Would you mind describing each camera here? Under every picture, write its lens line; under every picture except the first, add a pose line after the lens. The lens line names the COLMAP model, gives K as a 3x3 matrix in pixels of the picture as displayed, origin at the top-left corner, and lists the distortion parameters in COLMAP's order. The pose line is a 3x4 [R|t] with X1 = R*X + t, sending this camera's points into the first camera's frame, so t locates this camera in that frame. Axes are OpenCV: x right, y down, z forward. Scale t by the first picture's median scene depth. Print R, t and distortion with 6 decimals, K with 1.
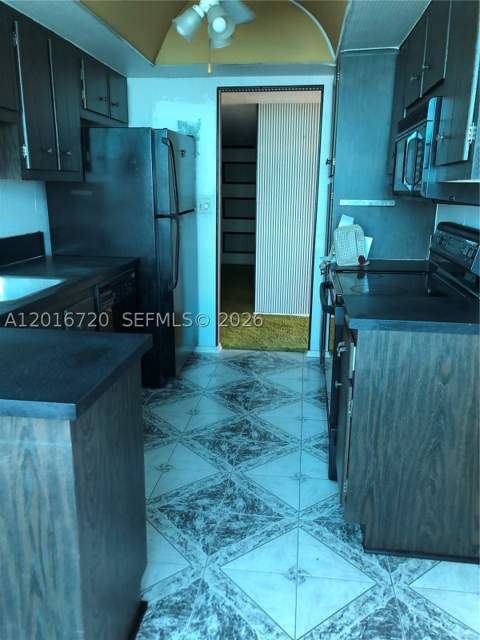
lens RADIAL K [[524.5, 0, 241.3], [0, 524.5, 323.4], [0, 0, 1]] dist [0.031436, -0.003786]
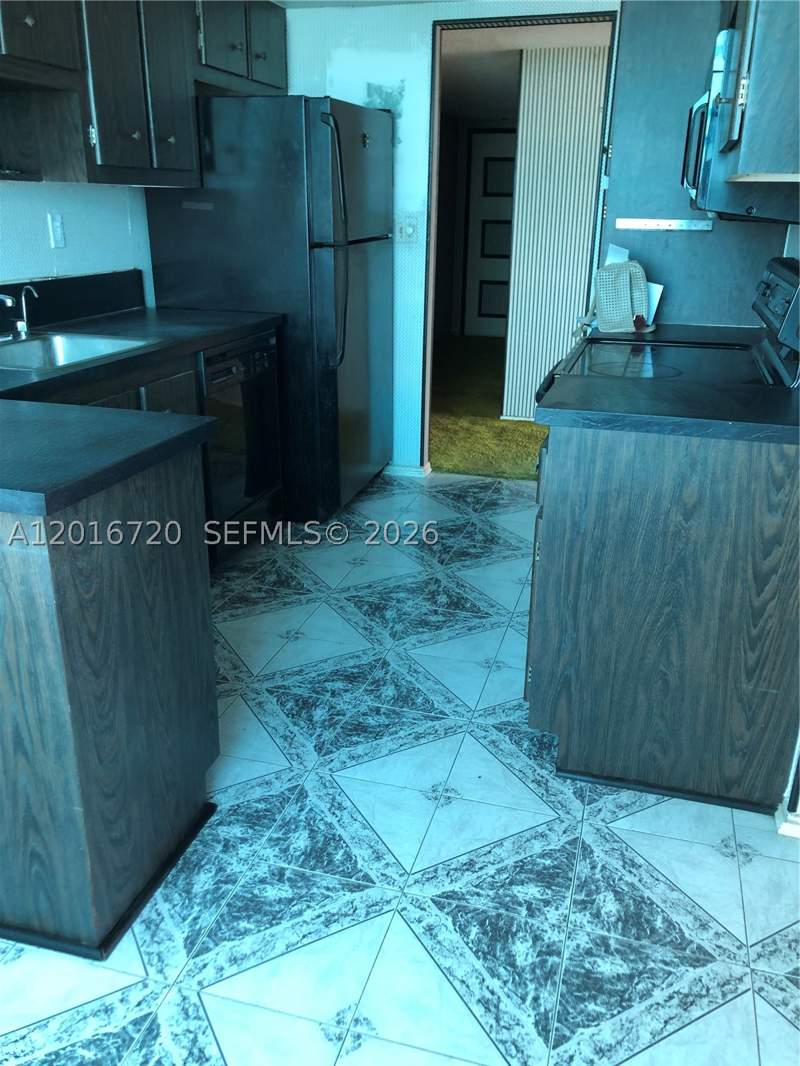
lens RADIAL K [[873.6, 0, 402.2], [0, 873.6, 538.6], [0, 0, 1]] dist [0.031436, -0.003786]
pose [[0.987256, 0.057930, -0.148222, 0.198733], [-0.041706, 0.993021, 0.110313, 0.035255], [0.153578, -0.102726, 0.982782, -0.061626]]
